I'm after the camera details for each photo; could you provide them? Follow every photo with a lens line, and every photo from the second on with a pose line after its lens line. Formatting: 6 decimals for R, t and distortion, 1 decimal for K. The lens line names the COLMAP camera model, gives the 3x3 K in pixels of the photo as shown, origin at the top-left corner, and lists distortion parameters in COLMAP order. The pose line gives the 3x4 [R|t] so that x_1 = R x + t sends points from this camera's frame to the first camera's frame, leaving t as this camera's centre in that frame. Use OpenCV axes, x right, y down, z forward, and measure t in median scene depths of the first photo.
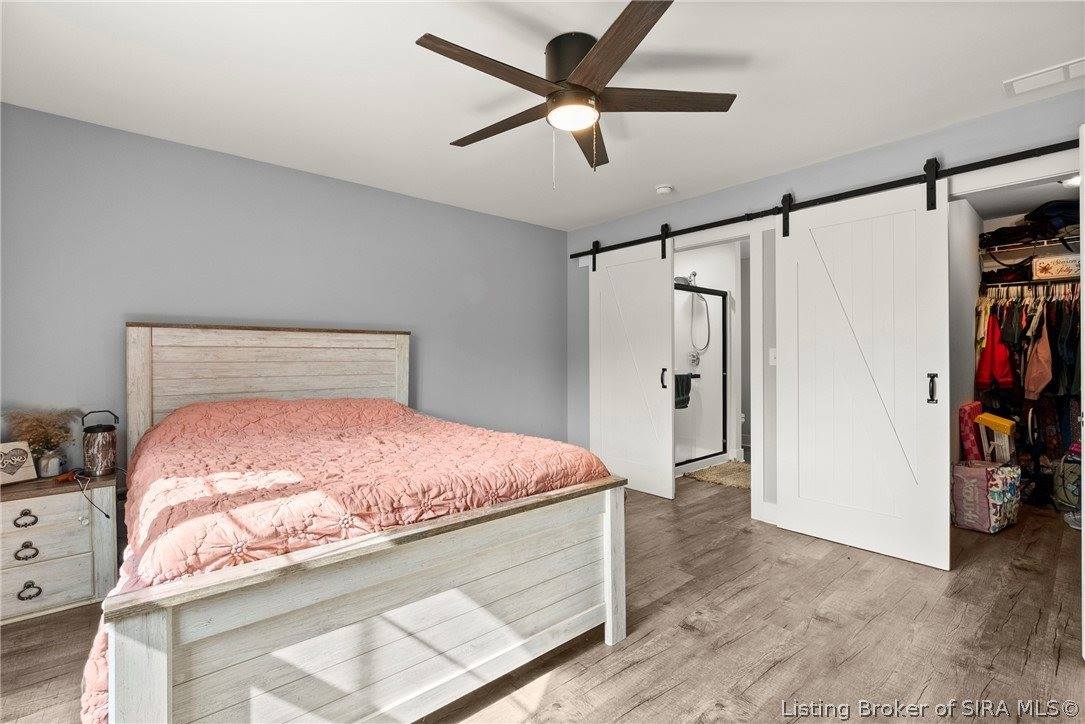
lens RADIAL K [[485.6, 0, 543.5], [0, 485.6, 358.5], [0, 0, 1]] dist [-0.003893, -0.000457]
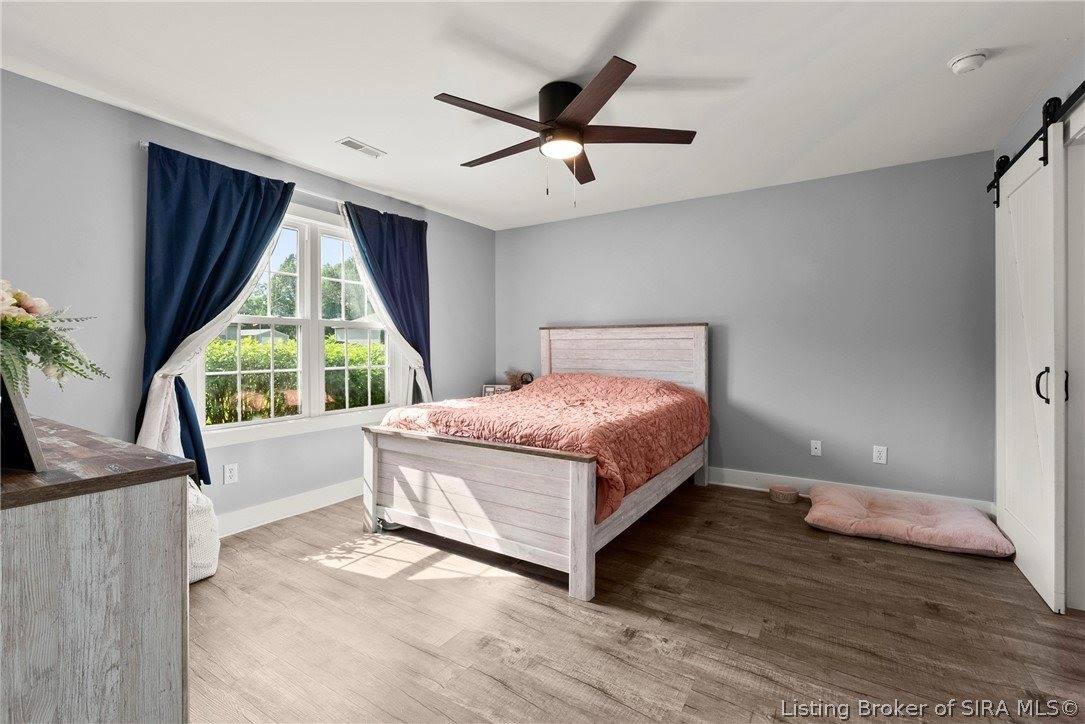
lens RADIAL K [[485.6, 0, 531.4], [0, 485.6, 356.7], [0, 0, 1]] dist [-0.003893, -0.000457]
pose [[0.272319, 0.020401, -0.961991, 1.305284], [-0.002892, 0.999788, 0.020384, -0.000833], [0.962203, -0.002769, 0.272321, 0.644077]]
